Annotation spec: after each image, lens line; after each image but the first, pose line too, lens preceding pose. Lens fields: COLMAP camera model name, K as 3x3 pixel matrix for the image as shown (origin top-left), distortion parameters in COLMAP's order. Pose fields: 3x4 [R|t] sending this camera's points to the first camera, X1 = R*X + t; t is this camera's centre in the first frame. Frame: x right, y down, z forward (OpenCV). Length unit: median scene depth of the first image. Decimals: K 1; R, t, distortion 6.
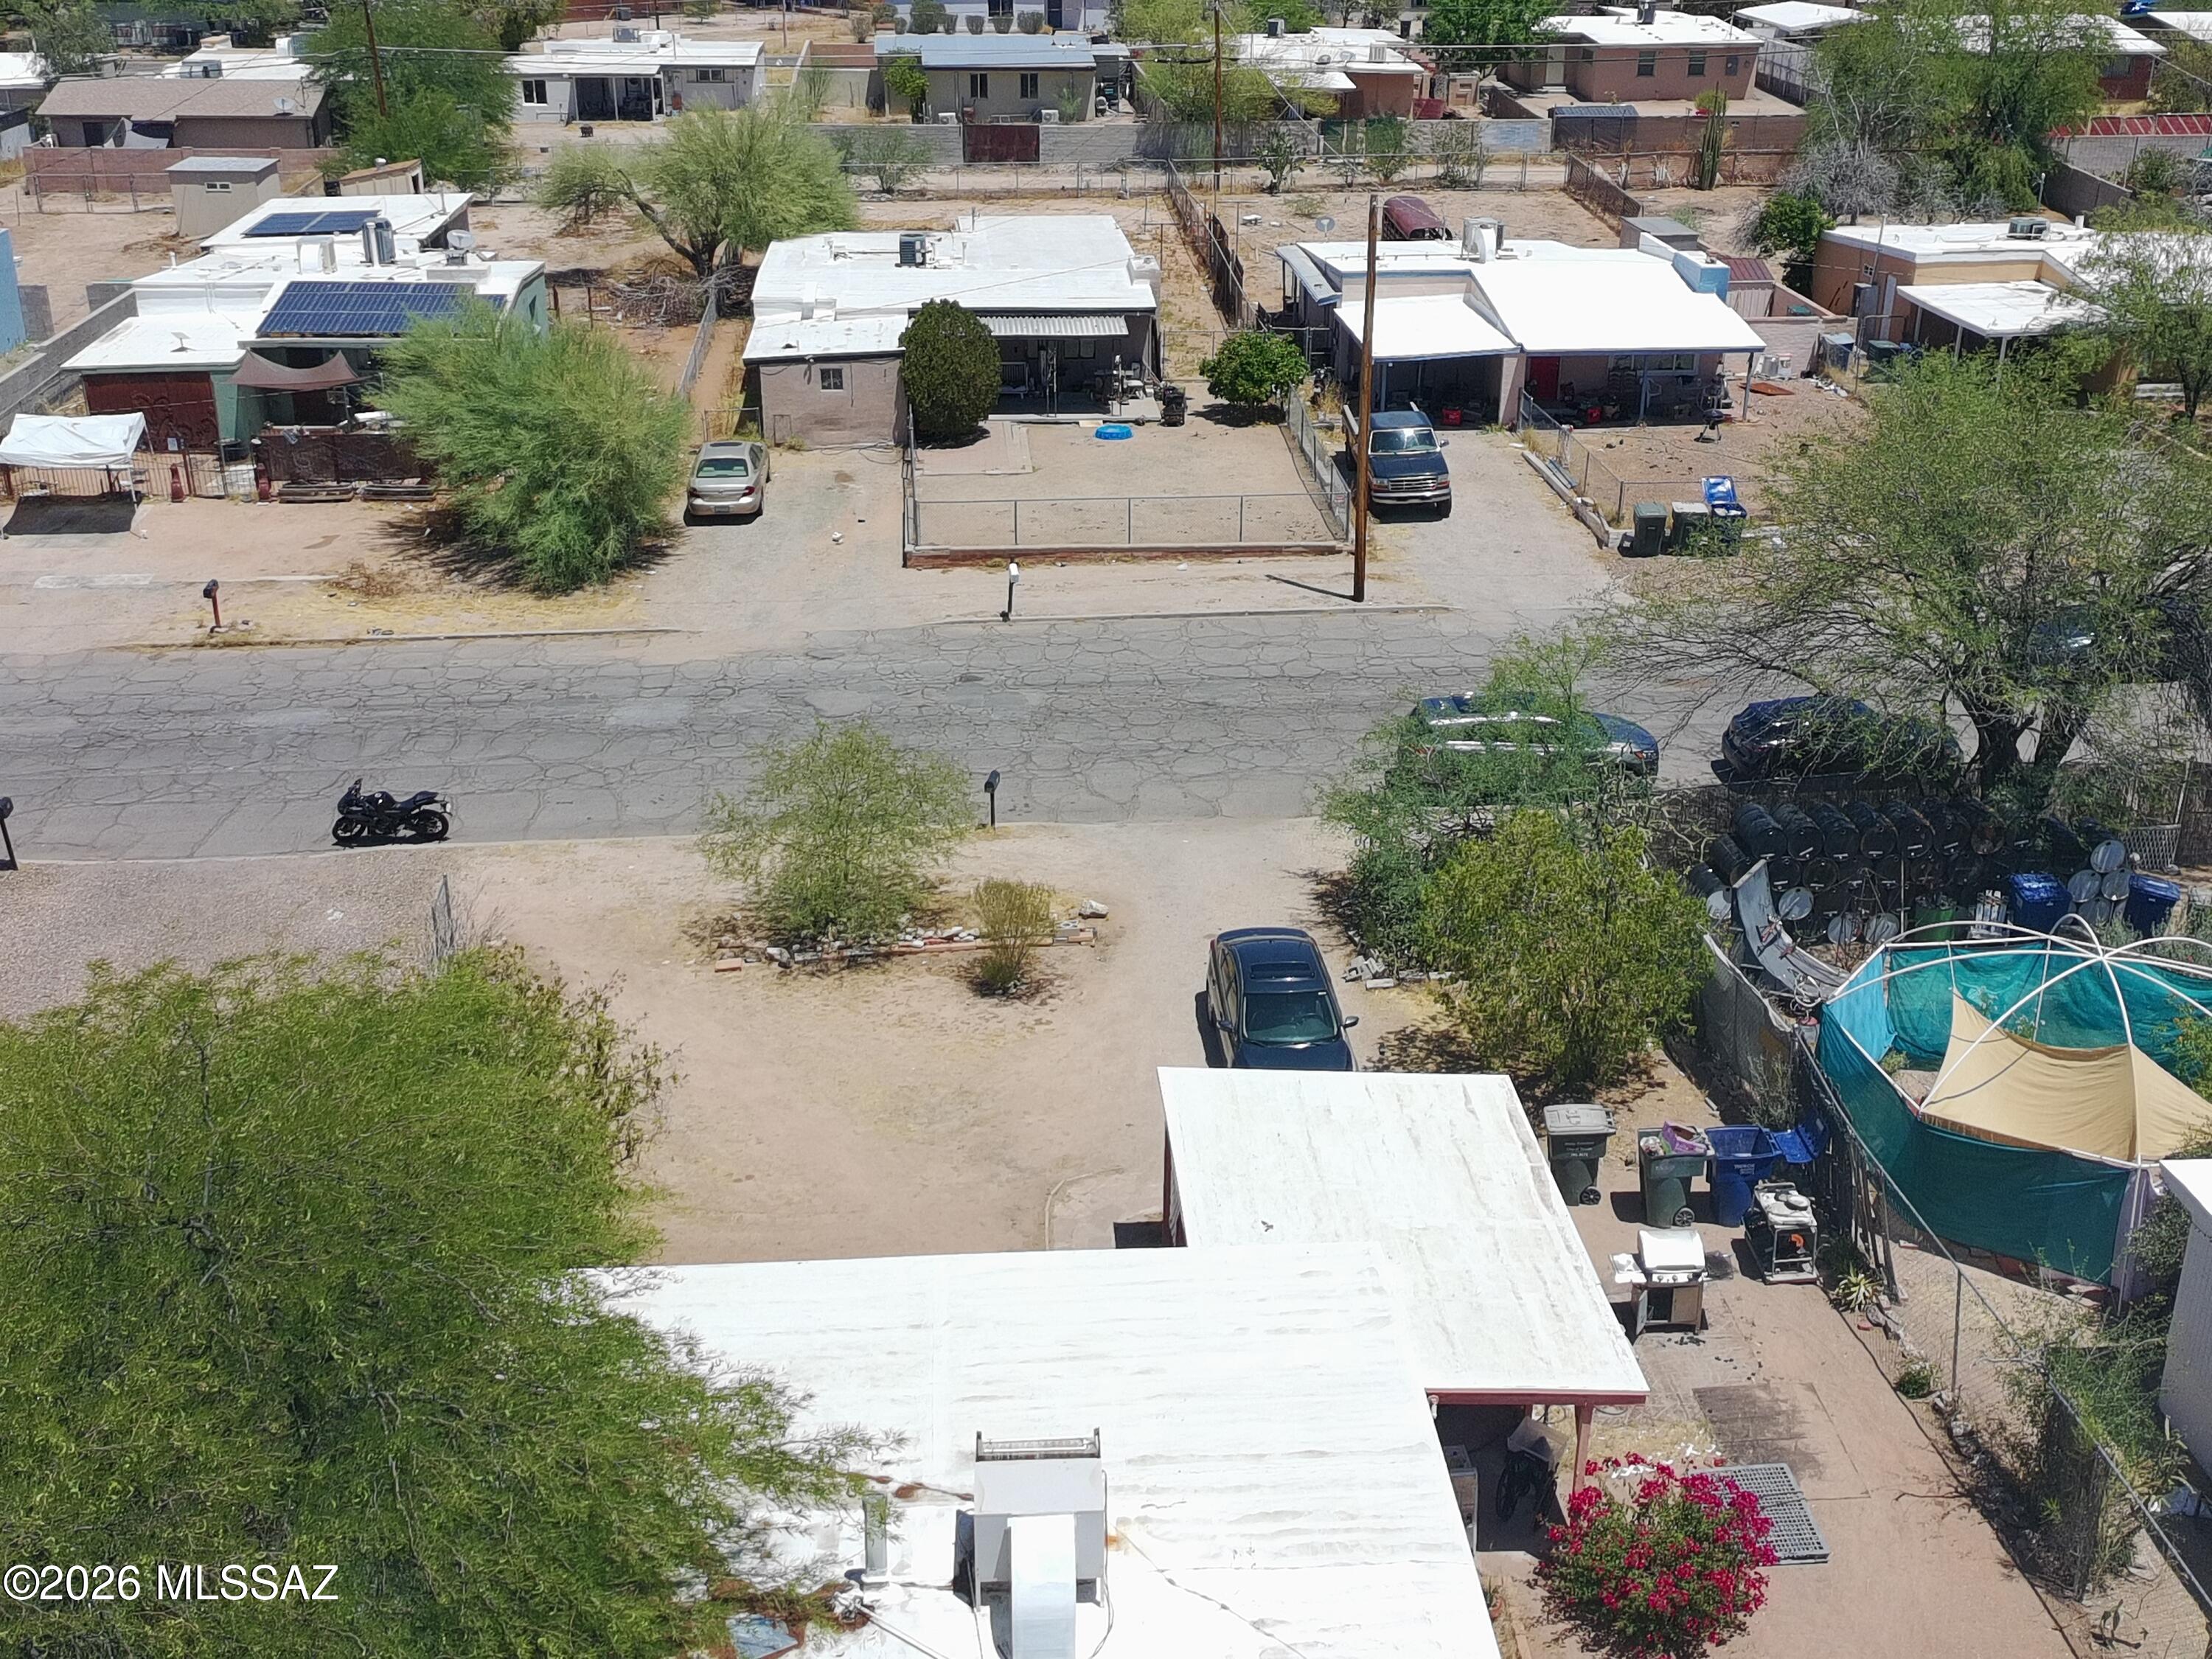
lens RADIAL K [[2393.6, 0, 1138.7], [0, 2393.6, 837.8], [0, 0, 1]] dist [0.049147, 0.000000]
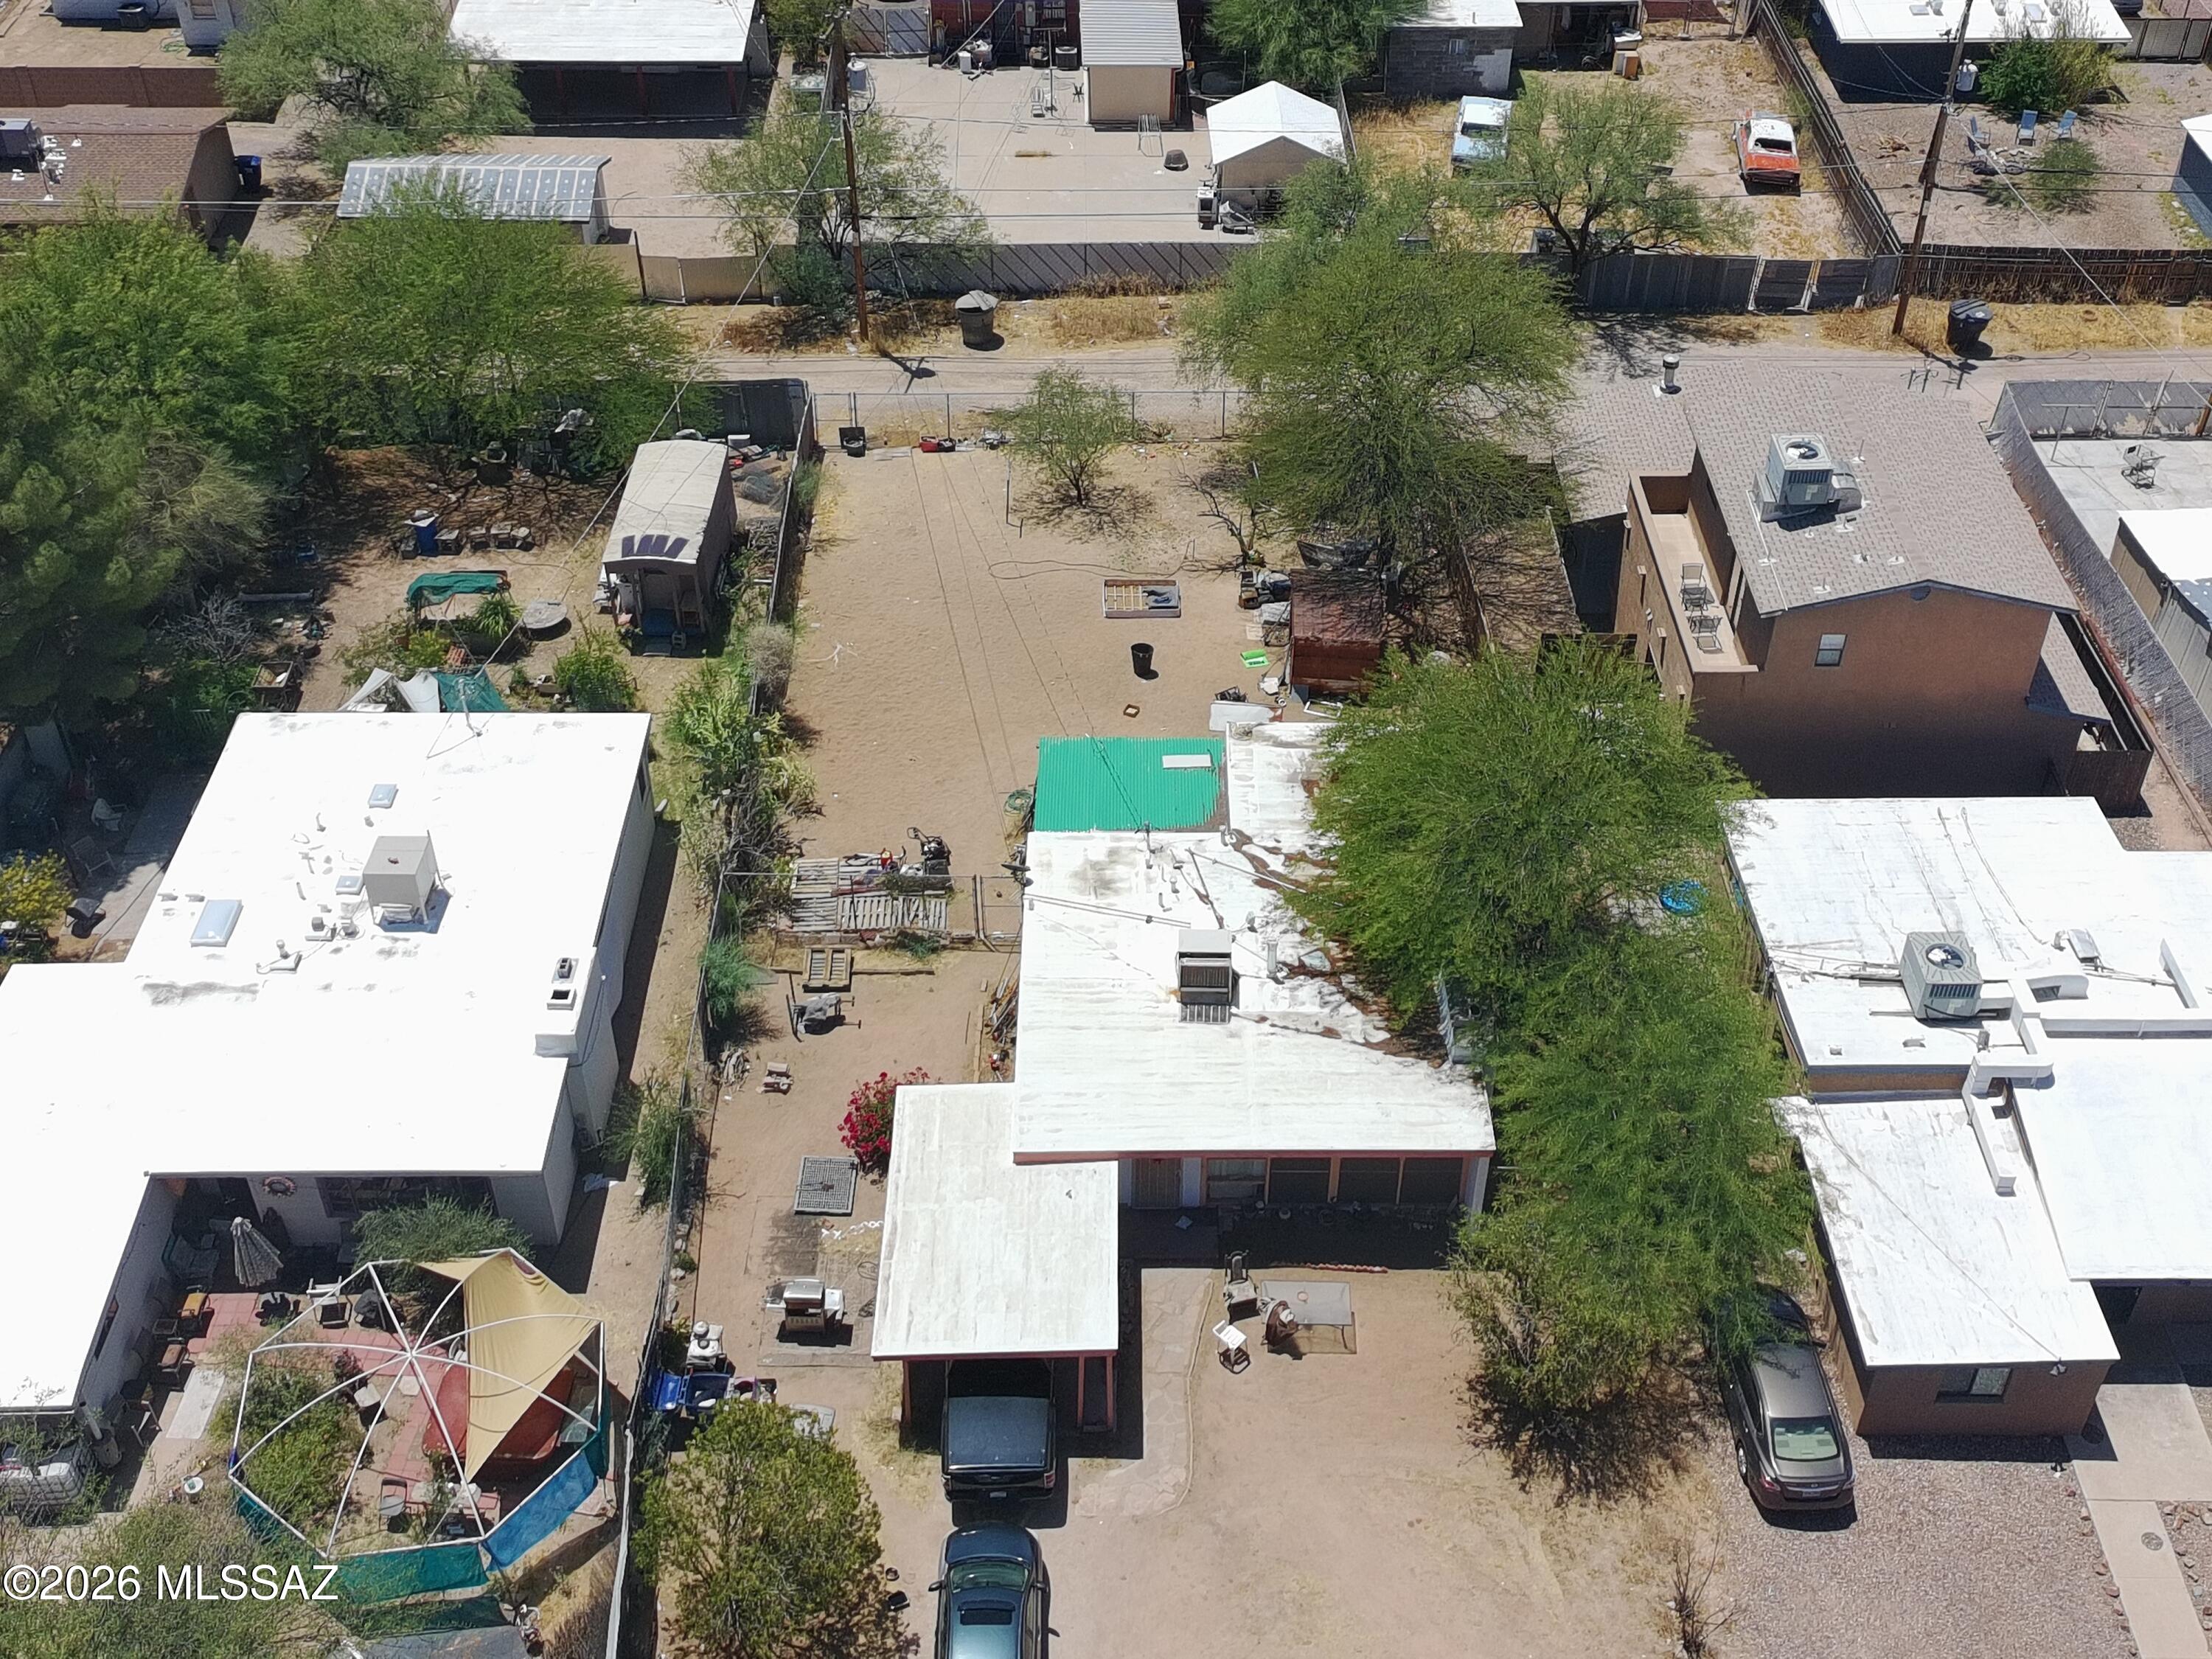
lens RADIAL K [[2398.3, 0, 1142.3], [0, 2398.3, 826.5], [0, 0, 1]] dist [0.045160, 0.000000]
pose [[-0.997618, -0.056245, 0.039945, -0.022927], [0.010931, 0.442835, 0.896536, -0.646077], [-0.068115, 0.894837, -0.441166, 0.653220]]
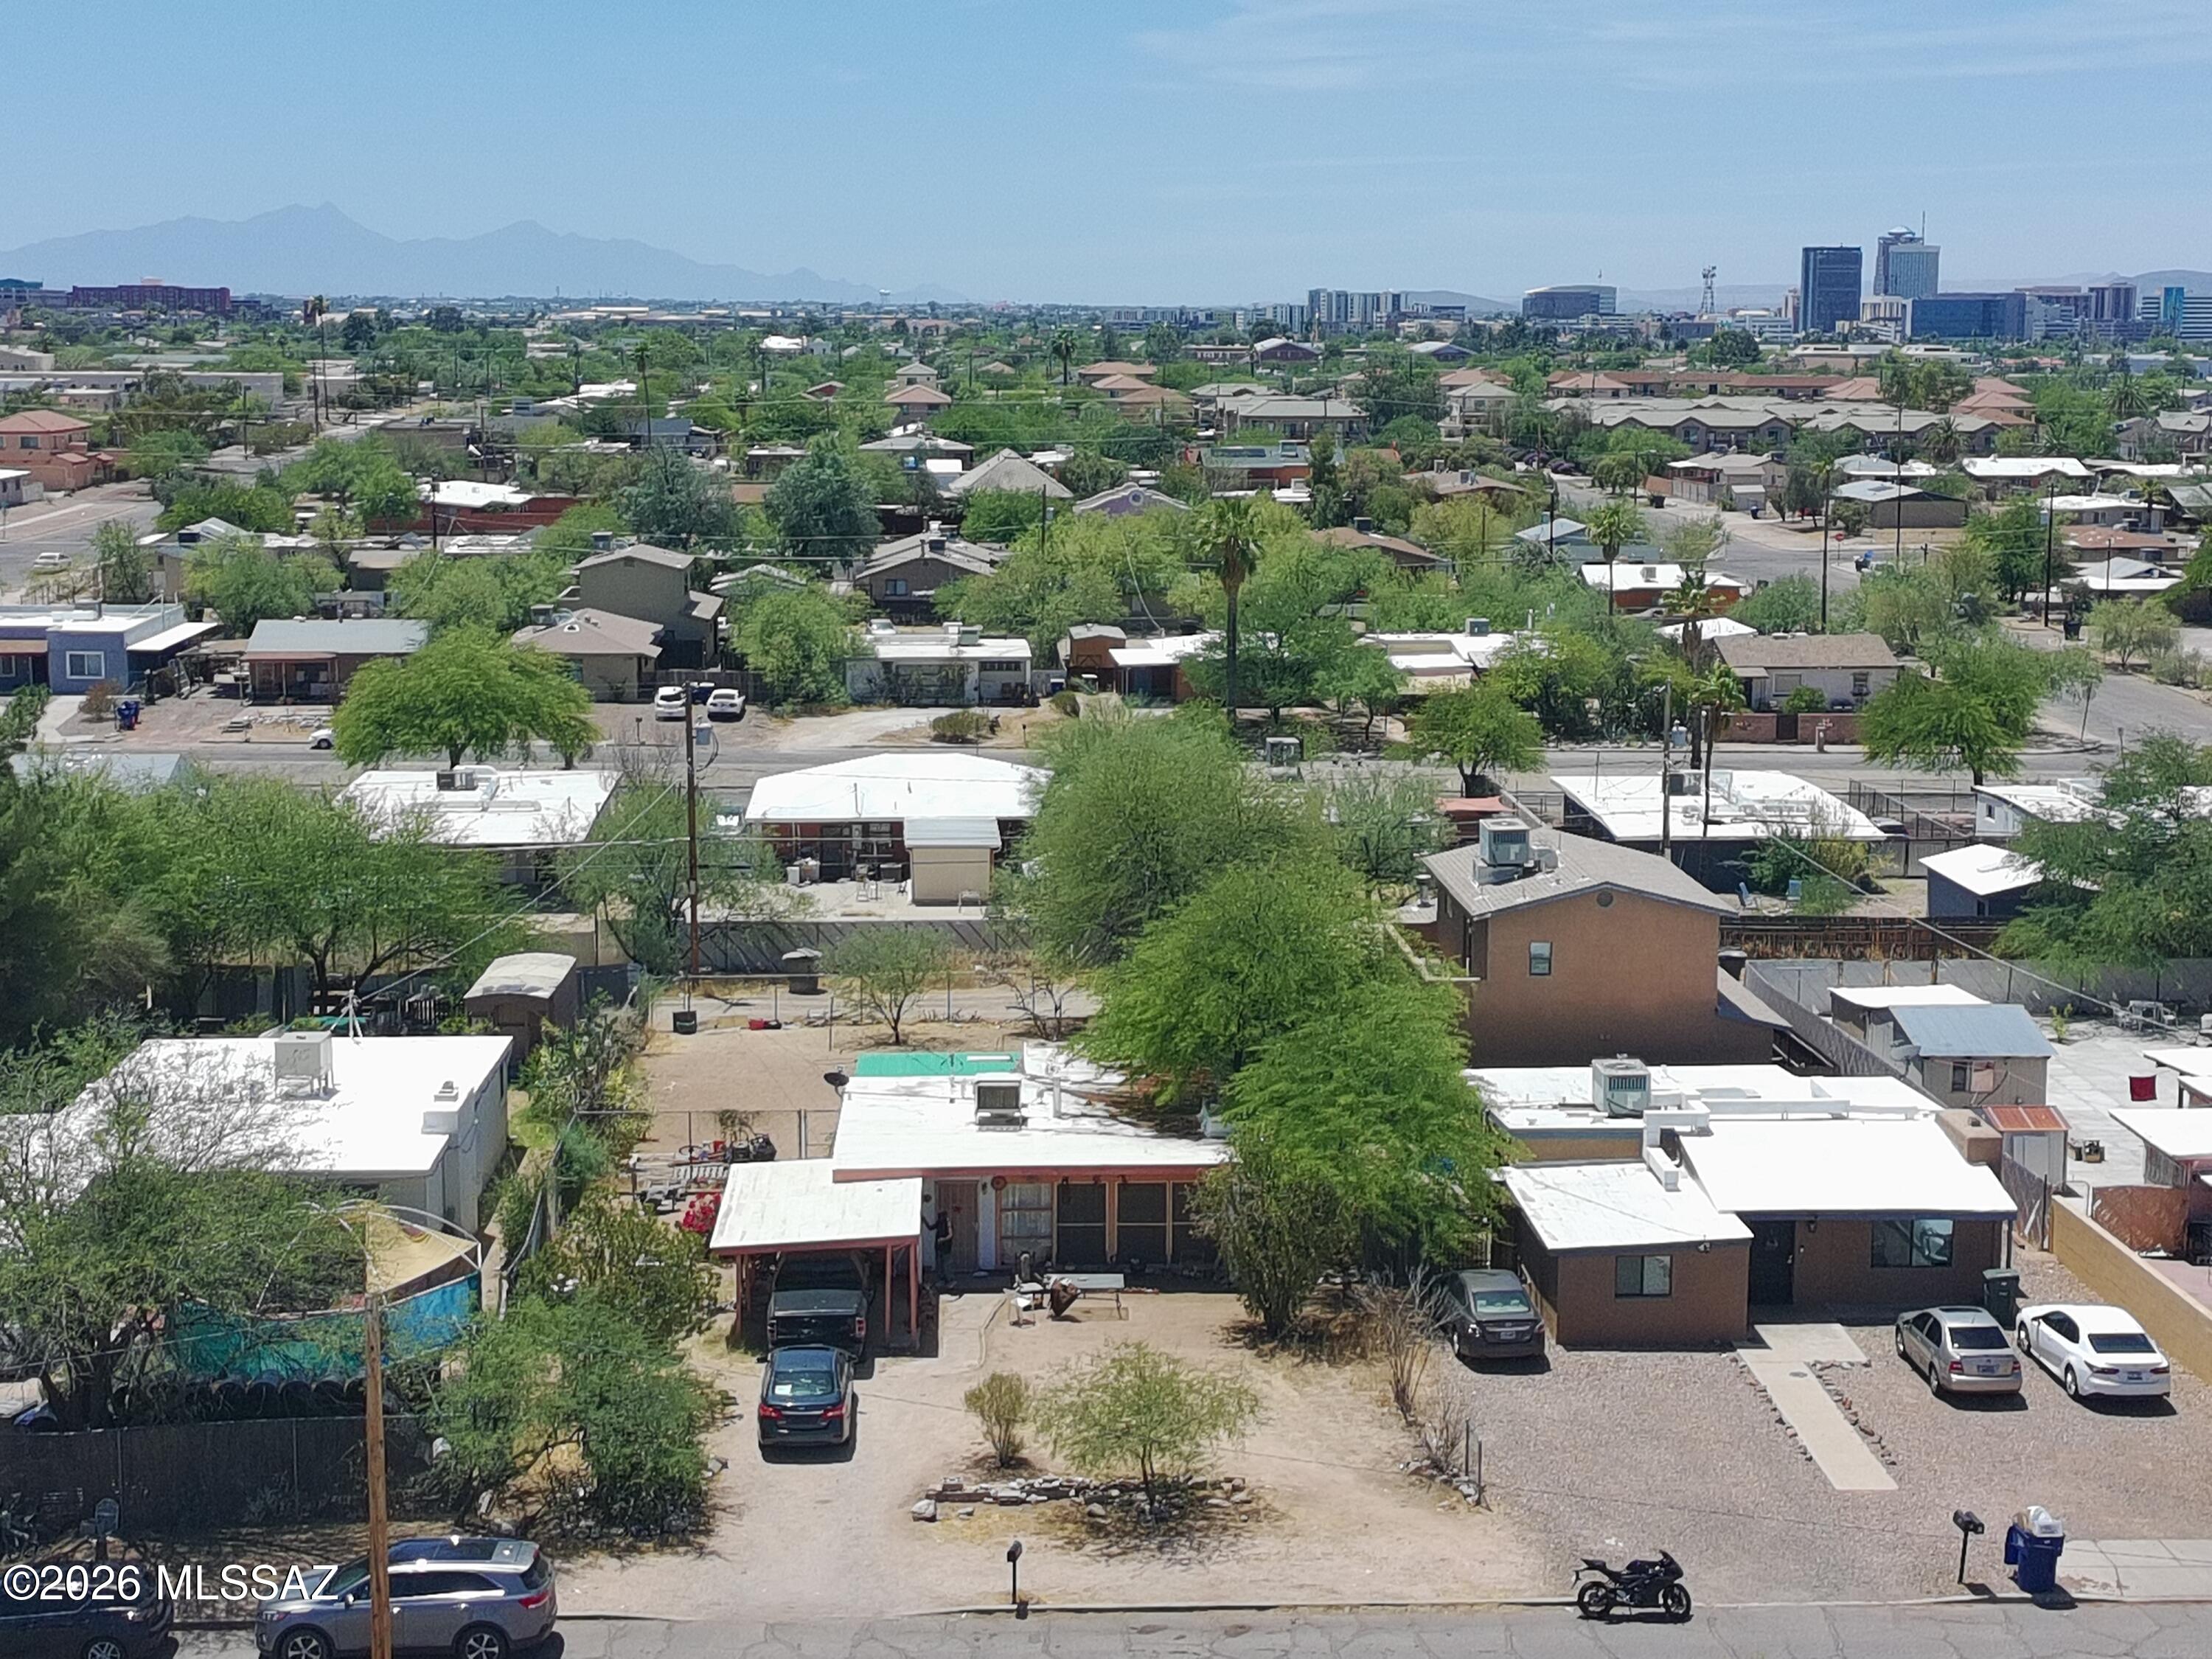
lens RADIAL K [[3297.7, 0, 1130.1], [0, 3297.7, 835.3], [0, 0, 1]] dist [0.029469, 0.000000]
pose [[-0.999632, -0.015320, 0.022374, -0.092808], [-0.000914, 0.843680, 0.536846, -0.681883], [-0.027101, 0.536628, -0.843384, 1.367272]]
